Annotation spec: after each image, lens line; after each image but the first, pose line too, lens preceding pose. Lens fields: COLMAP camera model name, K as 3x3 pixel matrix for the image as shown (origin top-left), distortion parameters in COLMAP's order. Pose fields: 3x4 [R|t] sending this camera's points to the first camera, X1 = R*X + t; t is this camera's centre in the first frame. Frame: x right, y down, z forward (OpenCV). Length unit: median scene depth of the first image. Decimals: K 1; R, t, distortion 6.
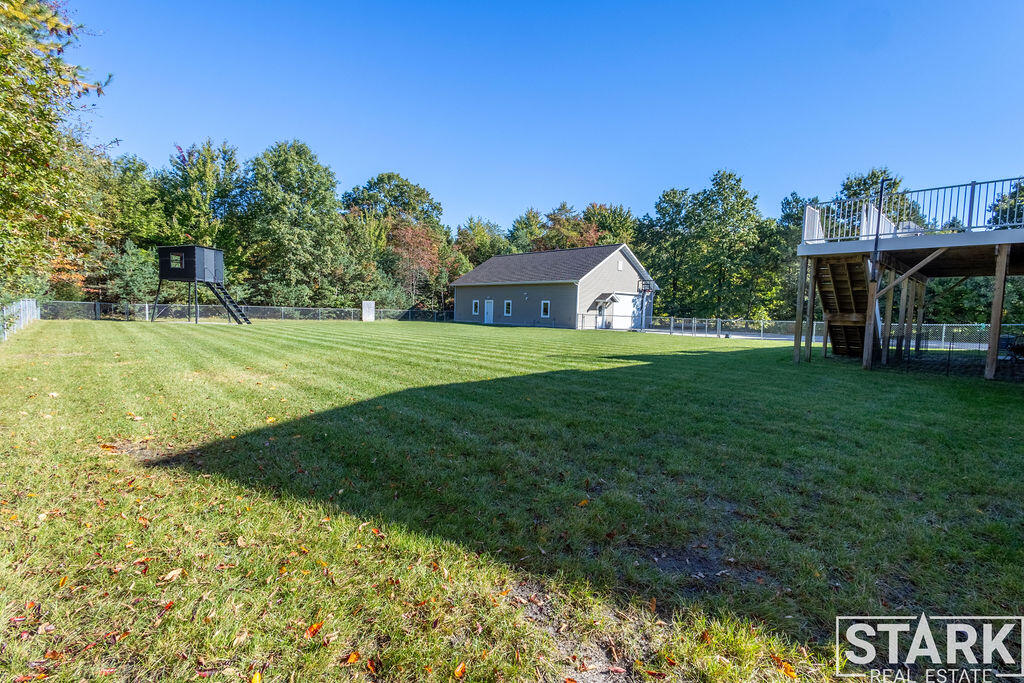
lens RADIAL K [[472.8, 0, 516.3], [0, 472.8, 341.0], [0, 0, 1]] dist [0.002658, 0.000462]
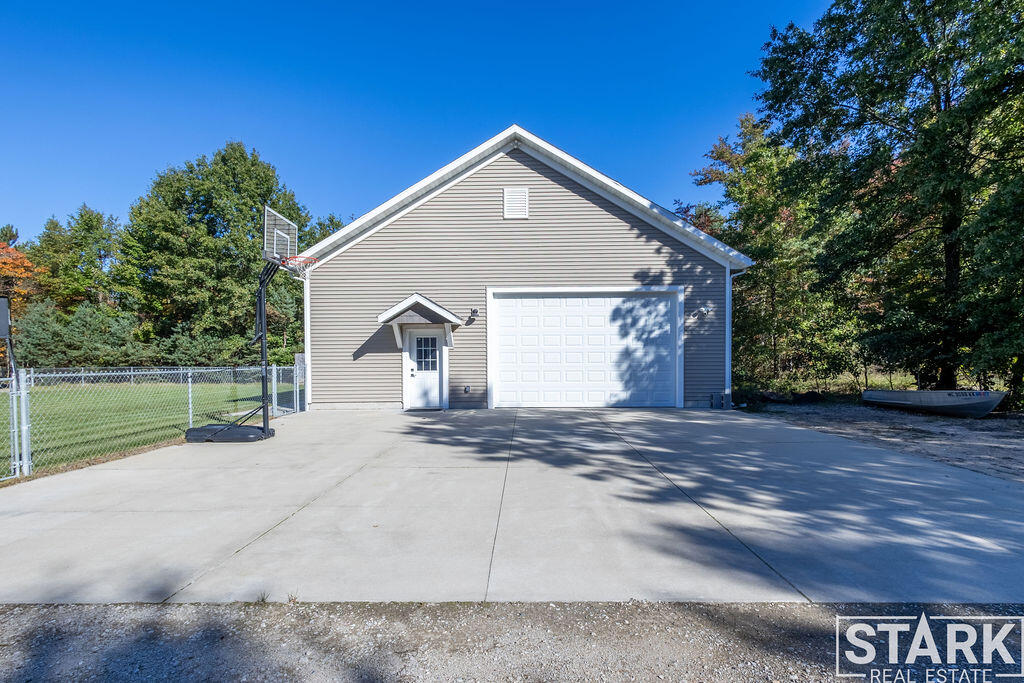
lens RADIAL K [[513.4, 0, 529.9], [0, 513.4, 380.2], [0, 0, 1]] dist [-0.013355, 0.000387]
pose [[0.727059, -0.008898, -0.686517, 0.486711], [-0.016597, 0.999396, -0.030530, -0.037405], [0.686374, 0.033592, 0.726473, 0.829285]]
